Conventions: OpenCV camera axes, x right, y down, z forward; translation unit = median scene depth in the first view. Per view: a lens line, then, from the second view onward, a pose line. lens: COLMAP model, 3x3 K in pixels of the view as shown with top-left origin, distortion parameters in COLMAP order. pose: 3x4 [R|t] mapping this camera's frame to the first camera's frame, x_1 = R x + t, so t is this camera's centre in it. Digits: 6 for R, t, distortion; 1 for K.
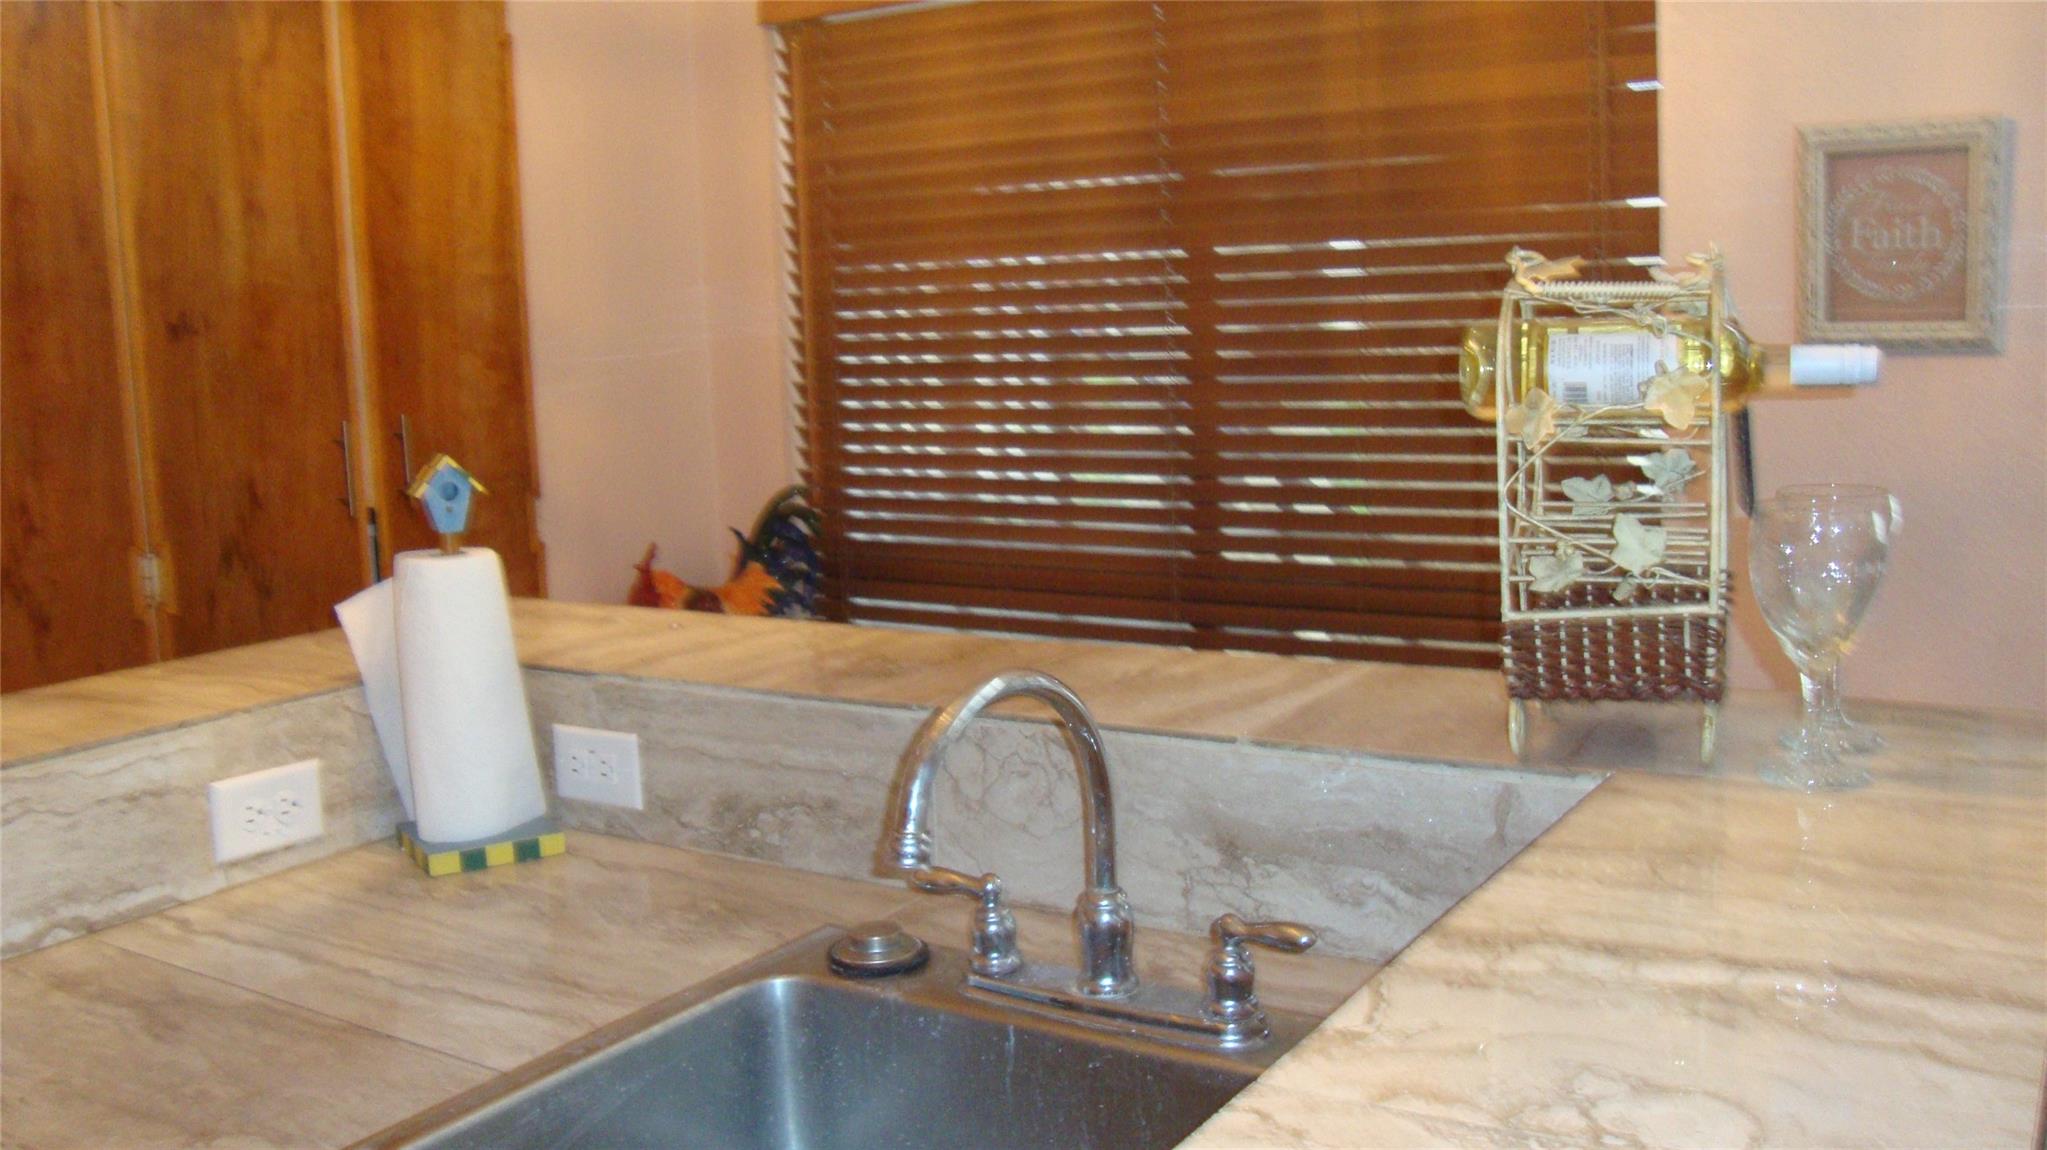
lens RADIAL K [[1870.4, 0, 1023.5], [0, 1870.4, 575.0], [0, 0, 1]] dist [-0.151468, 0.015709]
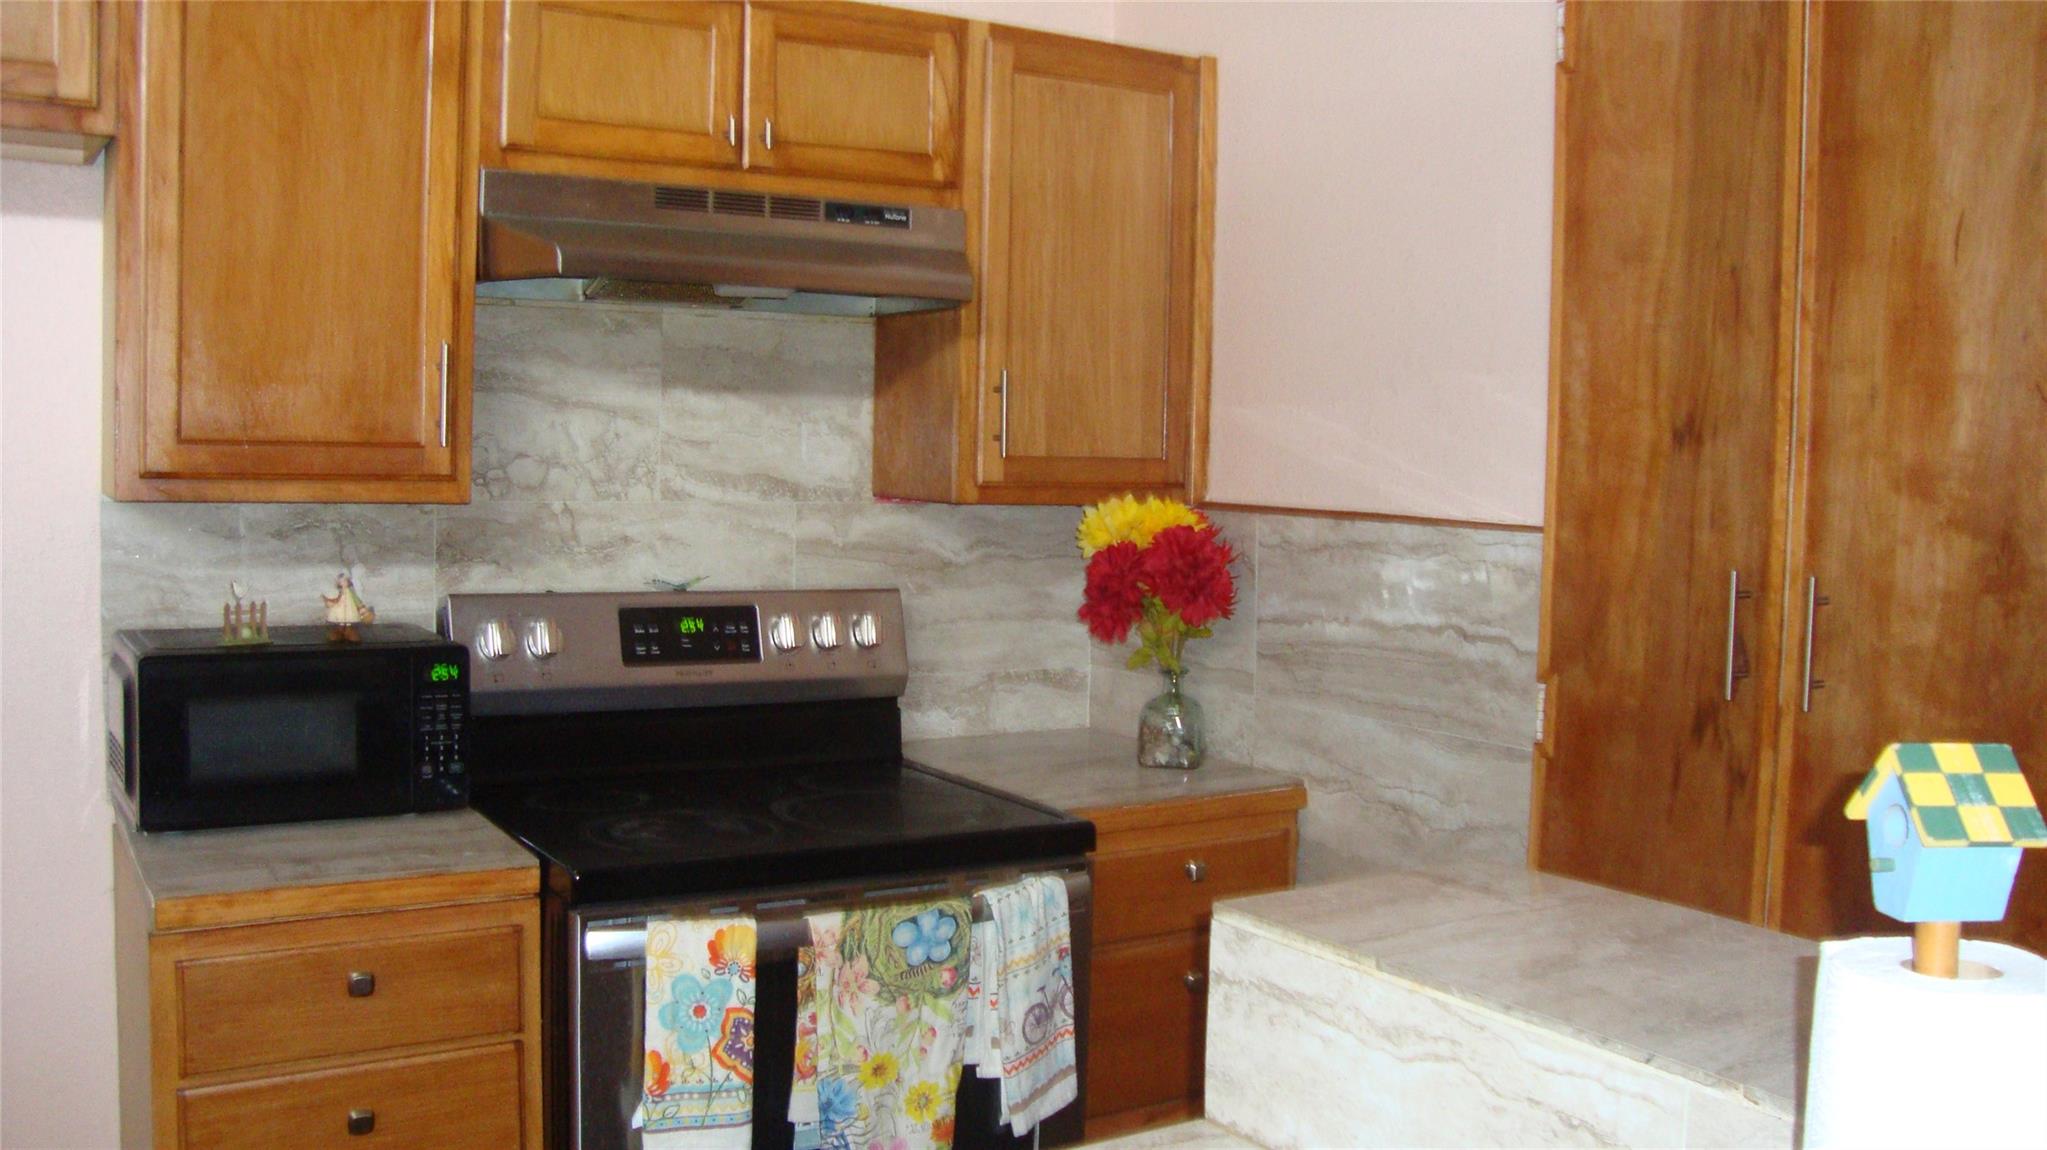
lens RADIAL K [[1838.3, 0, 1023.5], [0, 1838.3, 575.0], [0, 0, 1]] dist [-0.008187, 0.000401]
pose [[-0.422533, 0.095783, -0.901272, 0.181021], [-0.134016, 0.976867, 0.166646, -0.152445], [0.896385, 0.191198, -0.399922, 0.965109]]
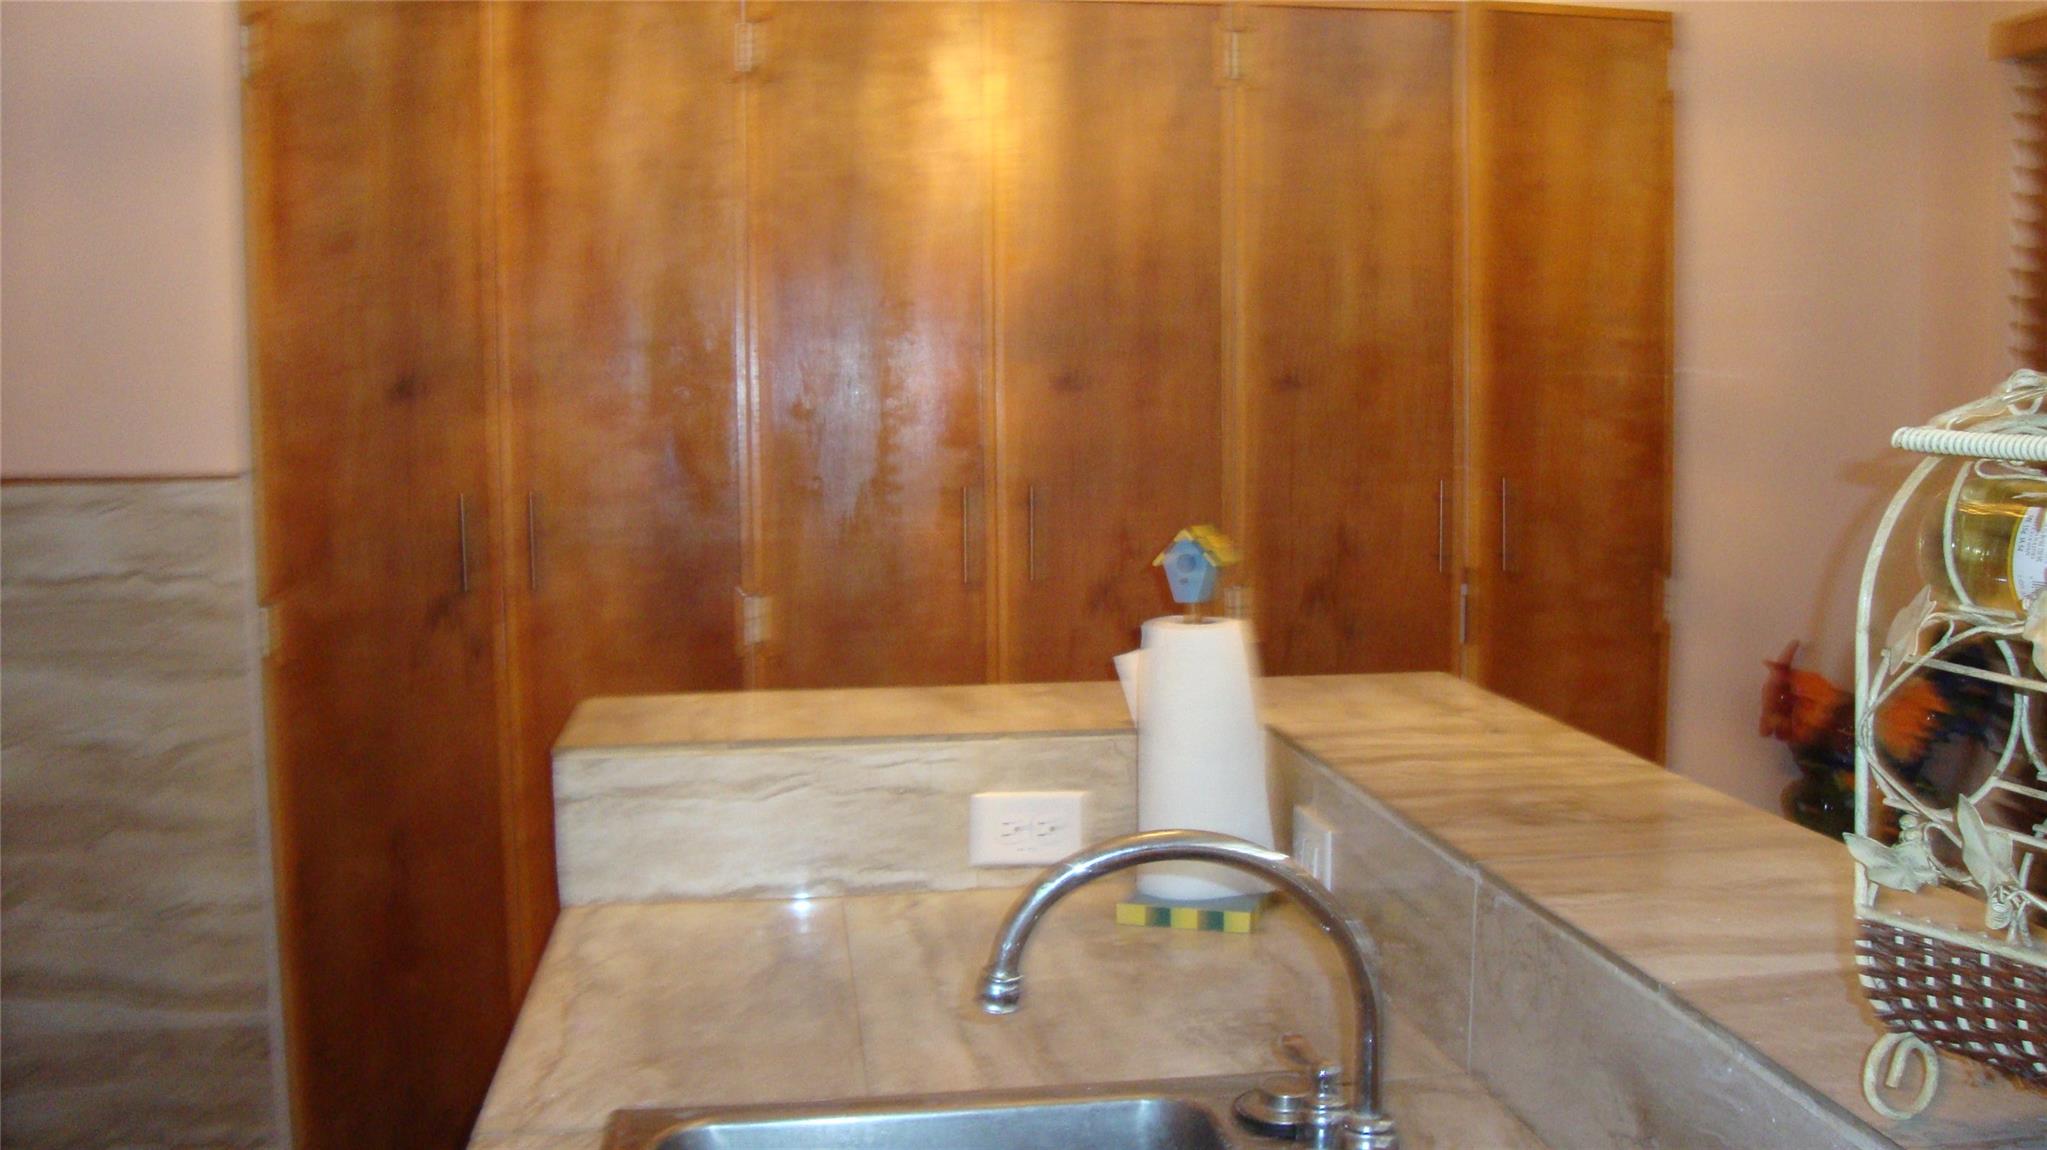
lens RADIAL K [[1870.4, 0, 1023.5], [0, 1870.4, 575.0], [0, 0, 1]] dist [-0.151468, 0.015709]
pose [[0.629840, 0.110524, -0.768821, 0.436493], [-0.123954, 0.991441, 0.040982, -0.069527], [0.766770, 0.069486, 0.638149, 0.252369]]
